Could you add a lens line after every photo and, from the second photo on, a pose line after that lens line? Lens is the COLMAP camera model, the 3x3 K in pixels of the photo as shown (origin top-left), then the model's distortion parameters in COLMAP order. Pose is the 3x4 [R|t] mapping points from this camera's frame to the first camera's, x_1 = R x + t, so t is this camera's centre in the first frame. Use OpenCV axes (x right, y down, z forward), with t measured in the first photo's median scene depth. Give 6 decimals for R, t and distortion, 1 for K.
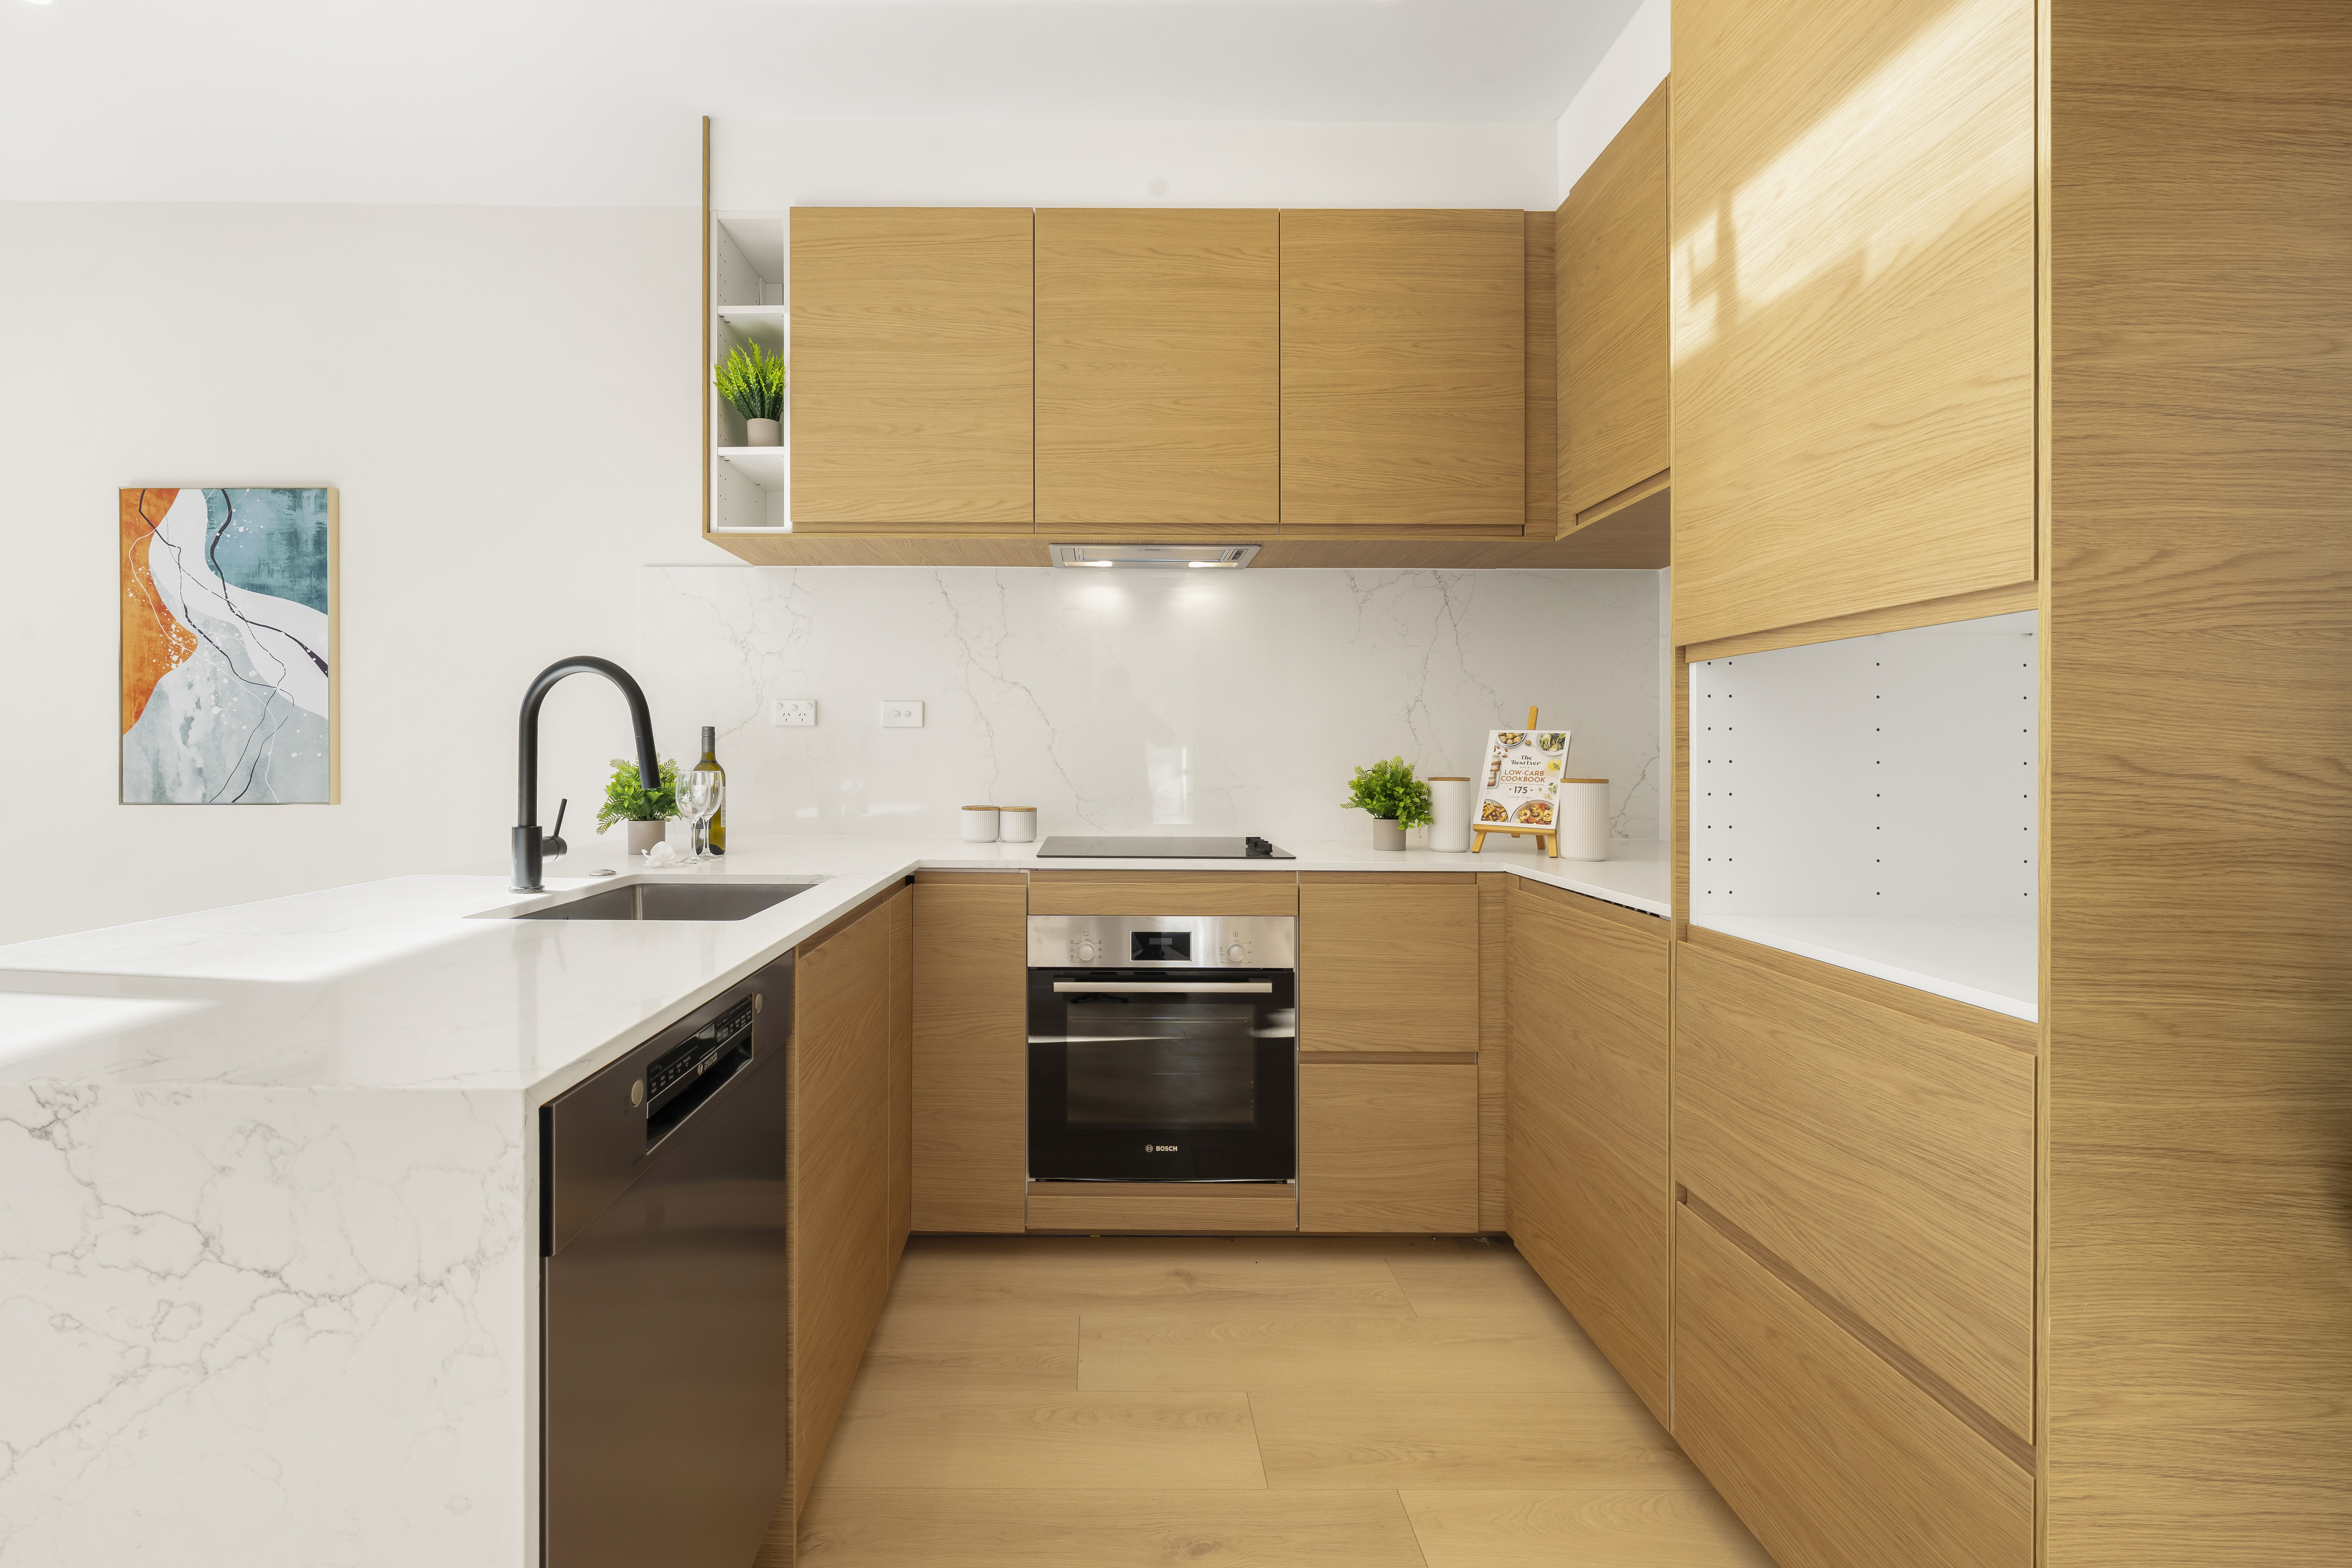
lens RADIAL K [[1008.0, 0, 1172.2], [0, 1008.0, 755.4], [0, 0, 1]] dist [0.000974, -0.000316]
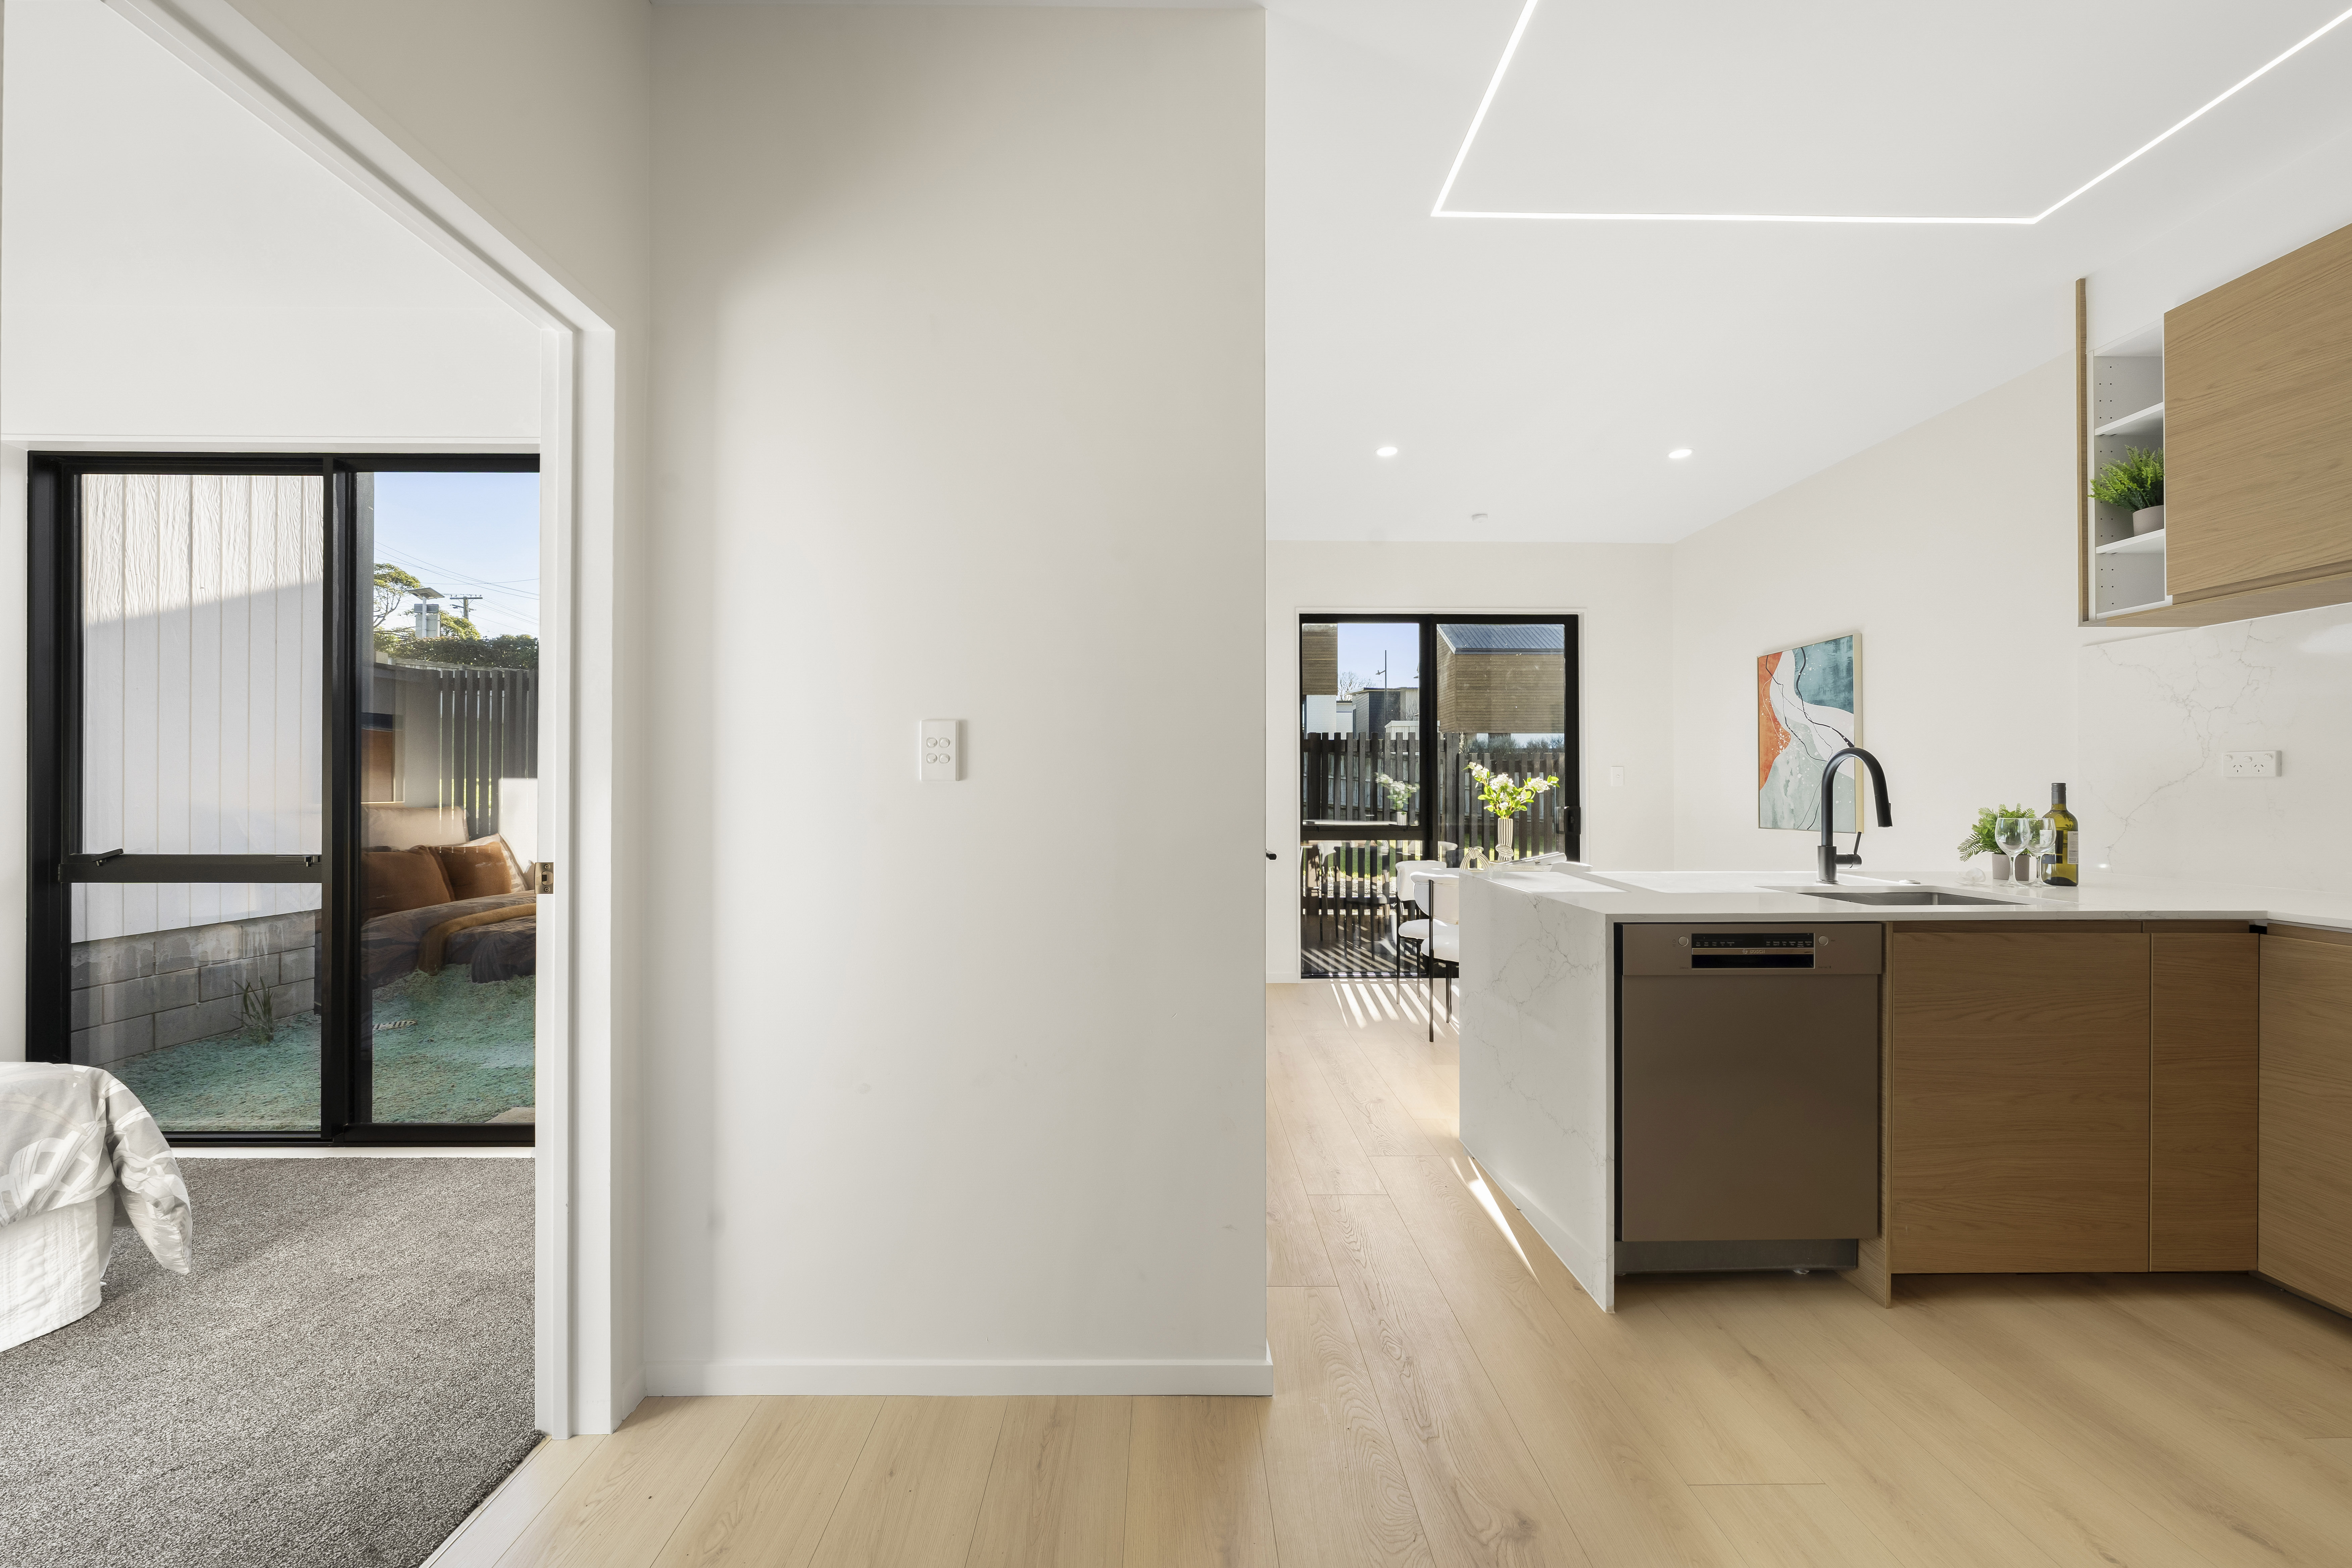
lens RADIAL K [[819.0, 0, 1176.0], [0, 819.0, 784.0], [0, 0, 1]] dist [0.000100, -0.000032]
pose [[0.016374, -0.013946, -0.999769, 0.438776], [-0.001459, 0.999901, -0.013972, -0.009563], [0.999865, 0.001688, 0.016352, -0.091447]]
